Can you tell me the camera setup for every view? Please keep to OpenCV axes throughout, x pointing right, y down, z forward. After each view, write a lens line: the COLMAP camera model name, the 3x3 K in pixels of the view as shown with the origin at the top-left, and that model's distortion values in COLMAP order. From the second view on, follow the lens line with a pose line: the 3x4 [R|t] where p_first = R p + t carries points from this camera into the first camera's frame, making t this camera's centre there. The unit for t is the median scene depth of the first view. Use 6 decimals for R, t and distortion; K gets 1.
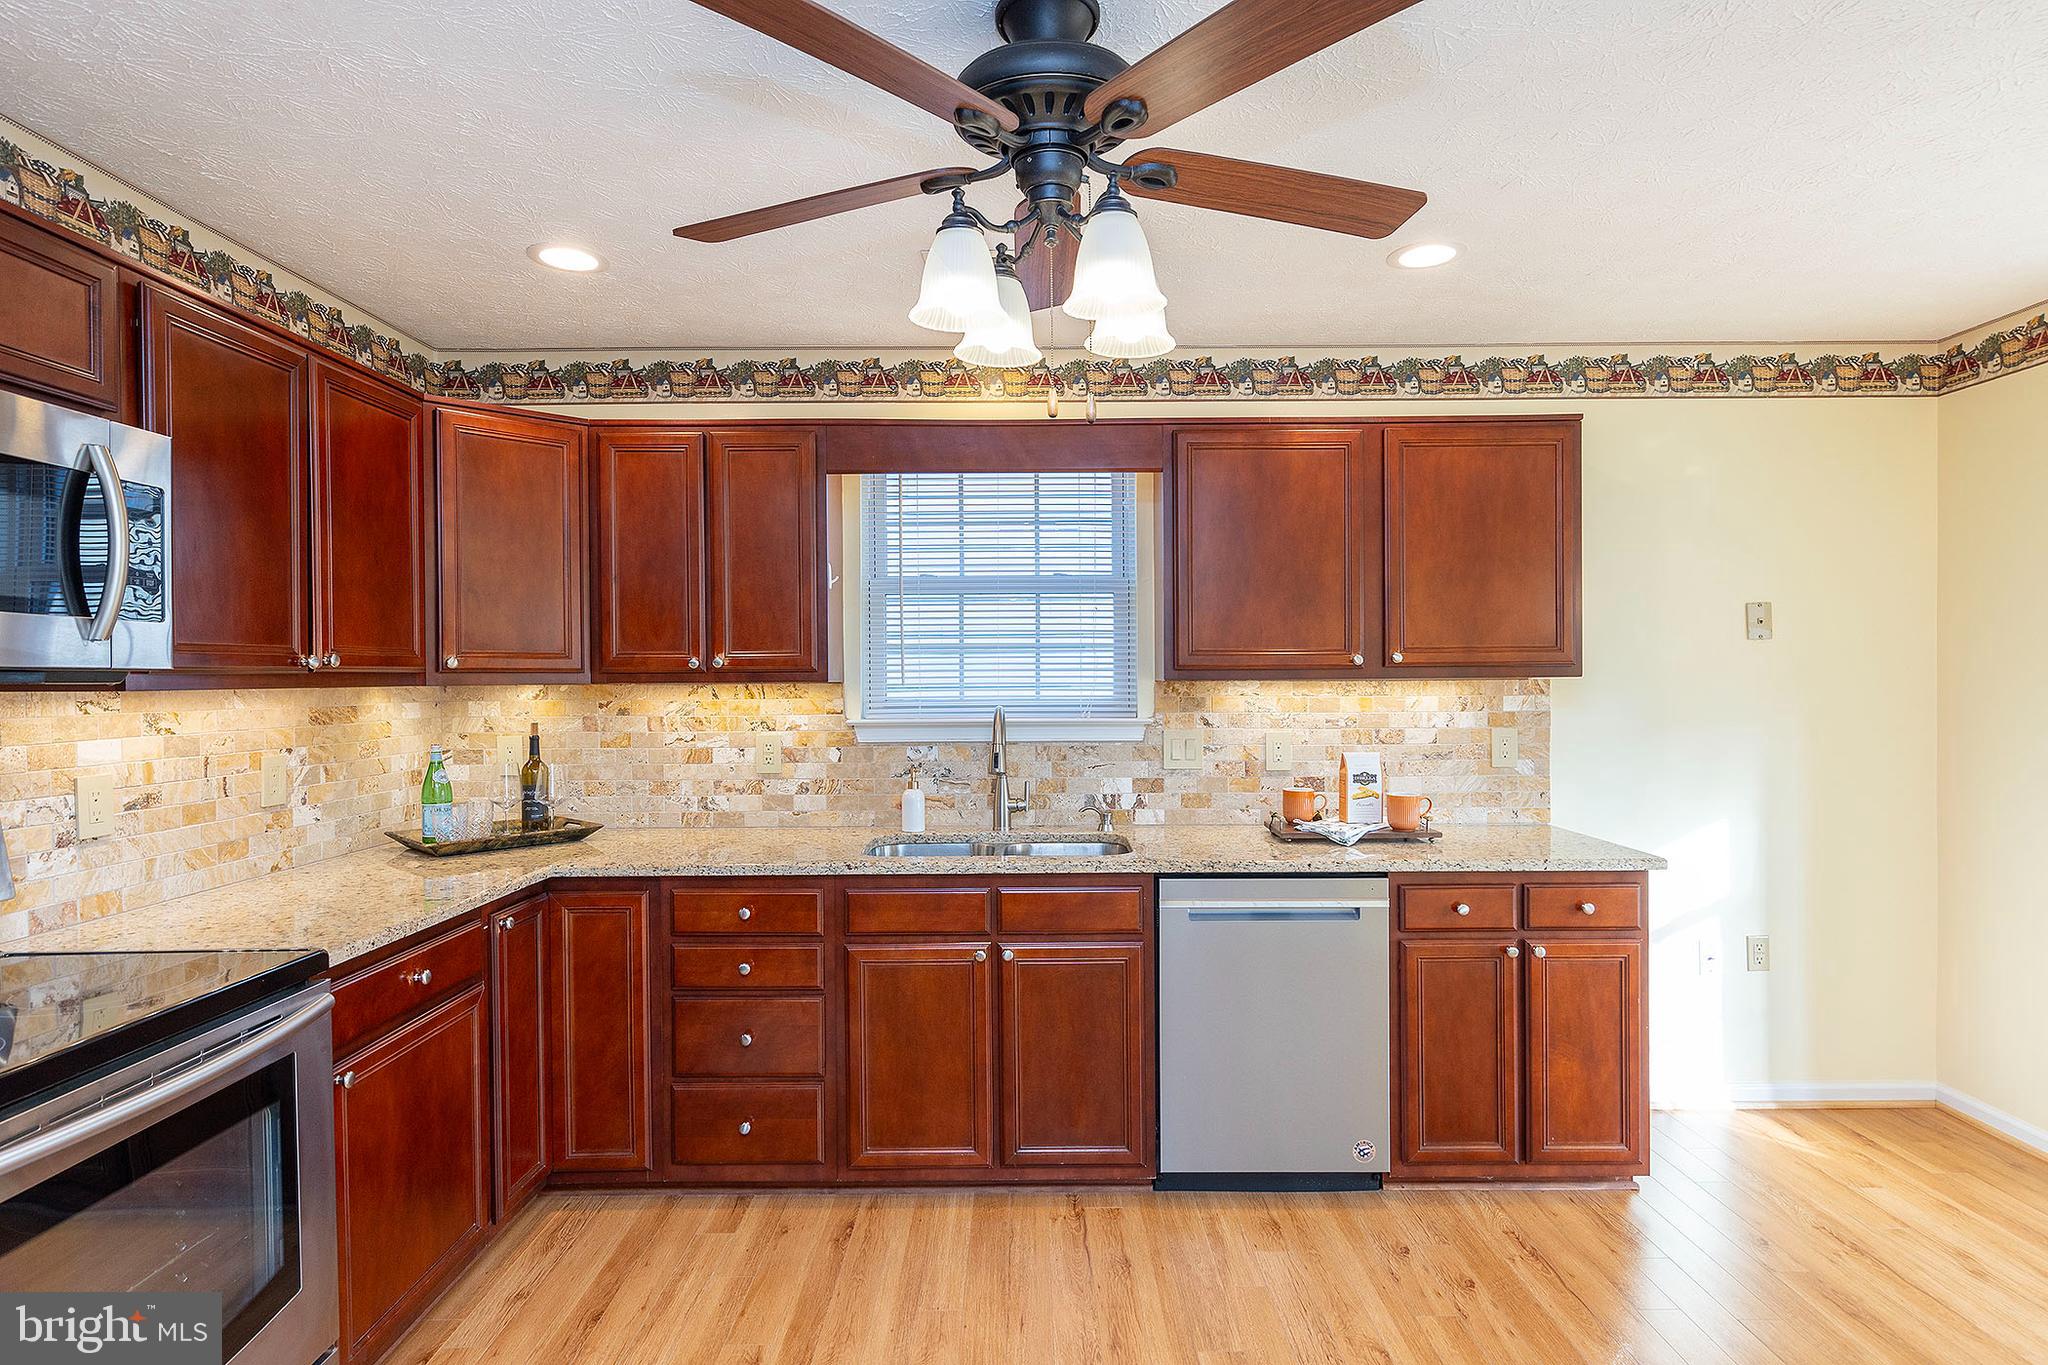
lens RADIAL K [[1059.1, 0, 1026.2], [0, 1059.1, 710.3], [0, 0, 1]] dist [0.013285, -0.000509]
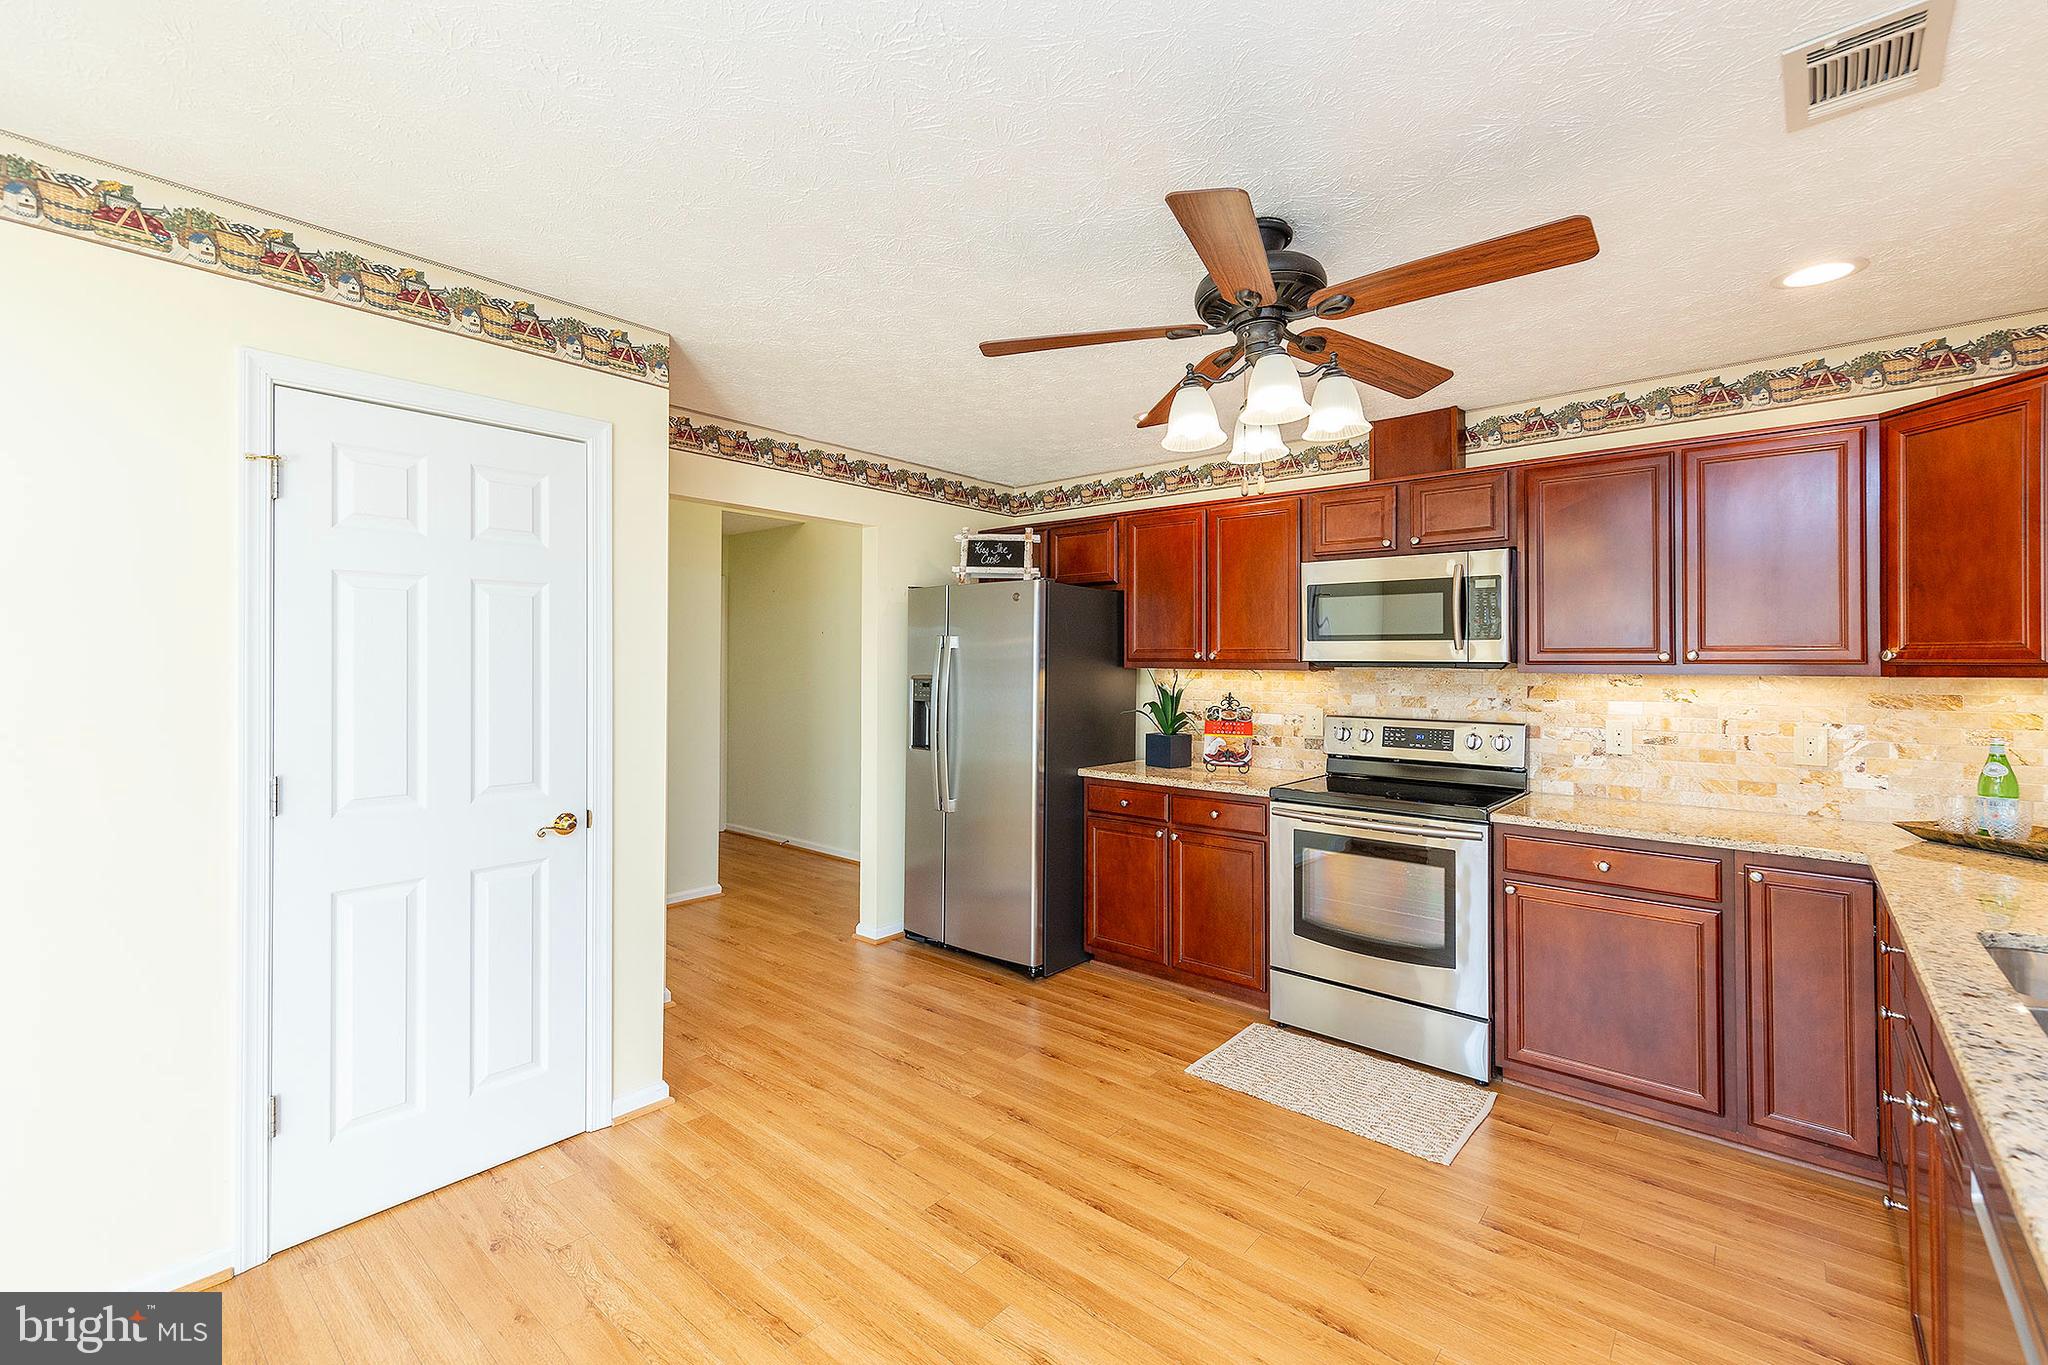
lens RADIAL K [[884.2, 0, 1001.9], [0, 884.2, 676.3], [0, 0, 1]] dist [0.013070, -0.002166]
pose [[-0.671152, 0.011684, -0.741227, 0.719949], [-0.025722, 0.998907, 0.039036, -0.034802], [0.740873, 0.045265, -0.670118, 0.930895]]
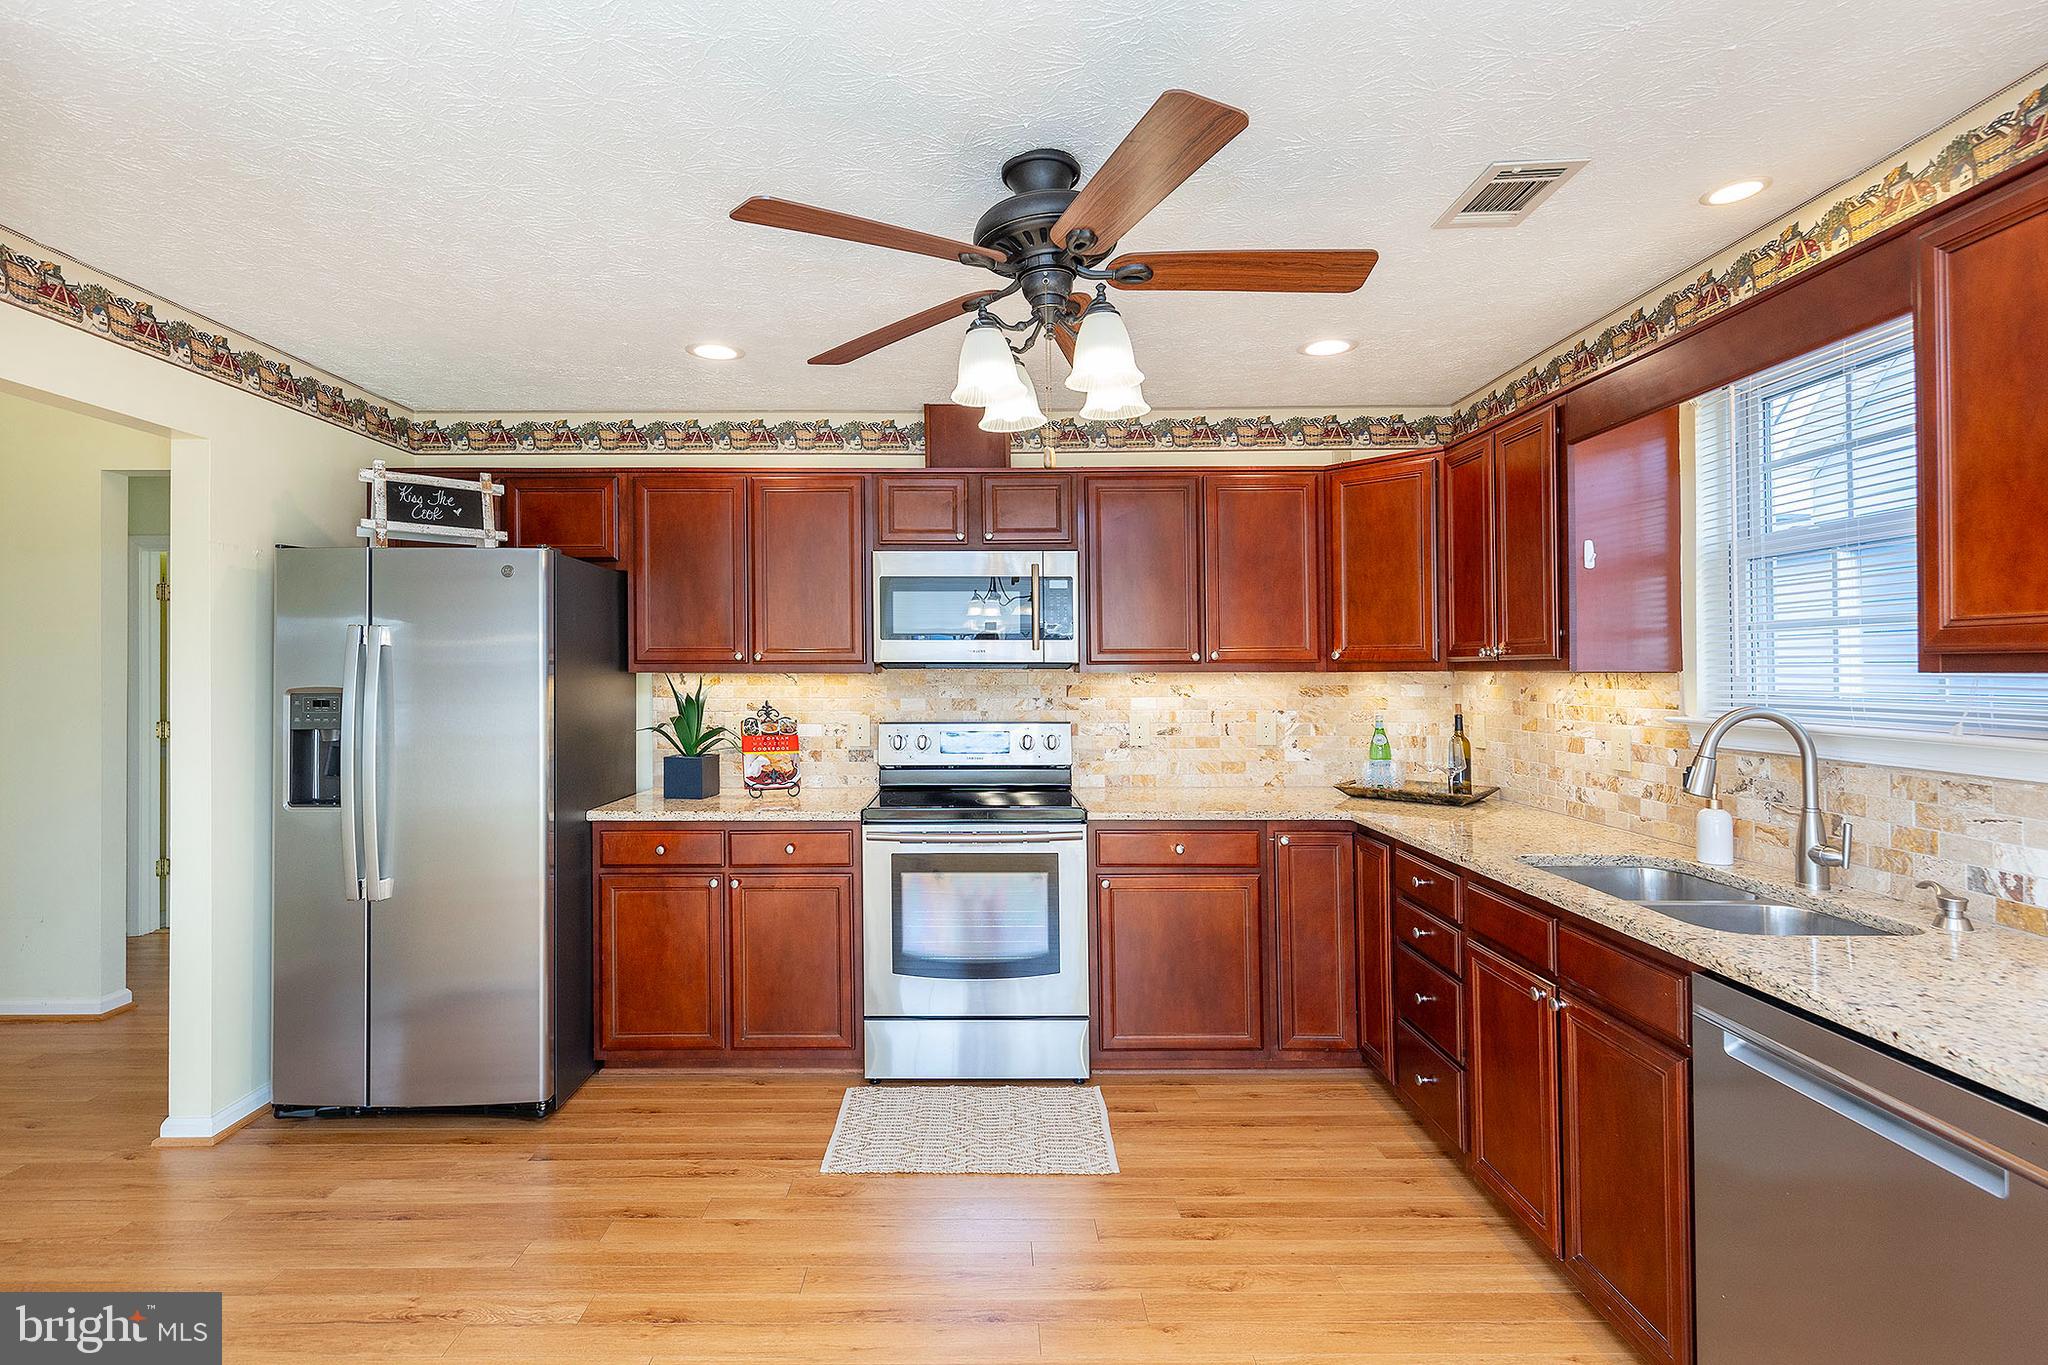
lens RADIAL K [[994.0, 0, 980.2], [0, 994.0, 671.8], [0, 0, 1]] dist [0.007792, 0.001568]
pose [[-0.013390, 0.008932, -0.999870, 0.745971], [-0.028258, 0.999557, 0.009308, -0.021516], [0.999511, 0.028379, -0.013132, 0.547793]]
